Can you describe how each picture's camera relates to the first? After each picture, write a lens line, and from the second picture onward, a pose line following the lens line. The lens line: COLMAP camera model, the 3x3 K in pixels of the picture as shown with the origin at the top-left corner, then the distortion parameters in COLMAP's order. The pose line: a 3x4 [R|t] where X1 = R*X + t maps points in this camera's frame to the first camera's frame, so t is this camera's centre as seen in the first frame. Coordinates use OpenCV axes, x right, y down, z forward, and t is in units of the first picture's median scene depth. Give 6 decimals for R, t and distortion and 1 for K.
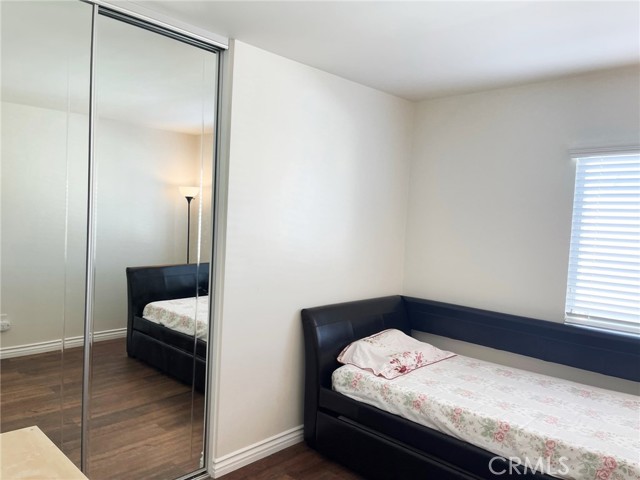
lens RADIAL K [[458.8, 0, 320.0], [0, 458.8, 240.0], [0, 0, 1]] dist [0.010088, 0.002227]
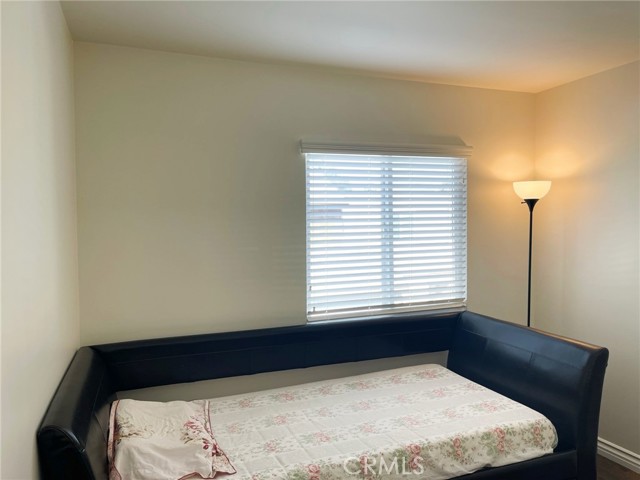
lens RADIAL K [[488.7, 0, 320.0], [0, 488.7, 240.0], [0, 0, 1]] dist [0.074251, -0.000118]
pose [[0.426337, -0.083605, 0.900692, -0.404994], [0.073460, 0.995631, 0.057645, -0.056165], [-0.901576, 0.041589, 0.430616, 0.571659]]
